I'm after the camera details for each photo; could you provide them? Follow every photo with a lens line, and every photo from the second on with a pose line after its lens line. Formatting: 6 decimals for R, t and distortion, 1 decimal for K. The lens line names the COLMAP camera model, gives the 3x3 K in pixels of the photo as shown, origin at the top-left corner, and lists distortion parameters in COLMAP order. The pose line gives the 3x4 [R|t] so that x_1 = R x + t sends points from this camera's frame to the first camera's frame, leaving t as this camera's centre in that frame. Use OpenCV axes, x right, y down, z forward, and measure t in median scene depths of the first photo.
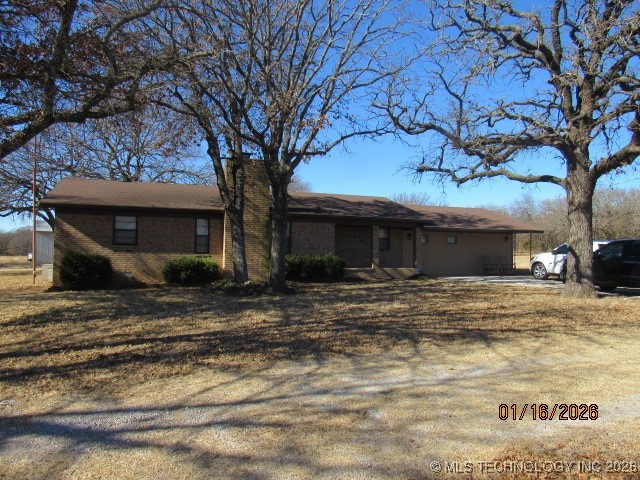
lens RADIAL K [[456.9, 0, 320.7], [0, 456.9, 240.0], [0, 0, 1]] dist [-0.008953, -0.016707]
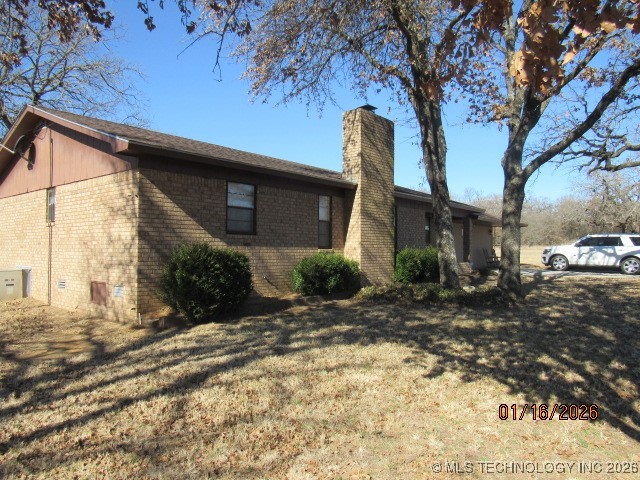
lens RADIAL K [[456.9, 0, 319.7], [0, 456.9, 239.8], [0, 0, 1]] dist [-0.008953, -0.016707]
pose [[0.863233, 0.003055, 0.504796, -0.626356], [-0.009910, 0.999892, 0.010896, 0.010872], [-0.504708, -0.014408, 0.863170, 0.446777]]
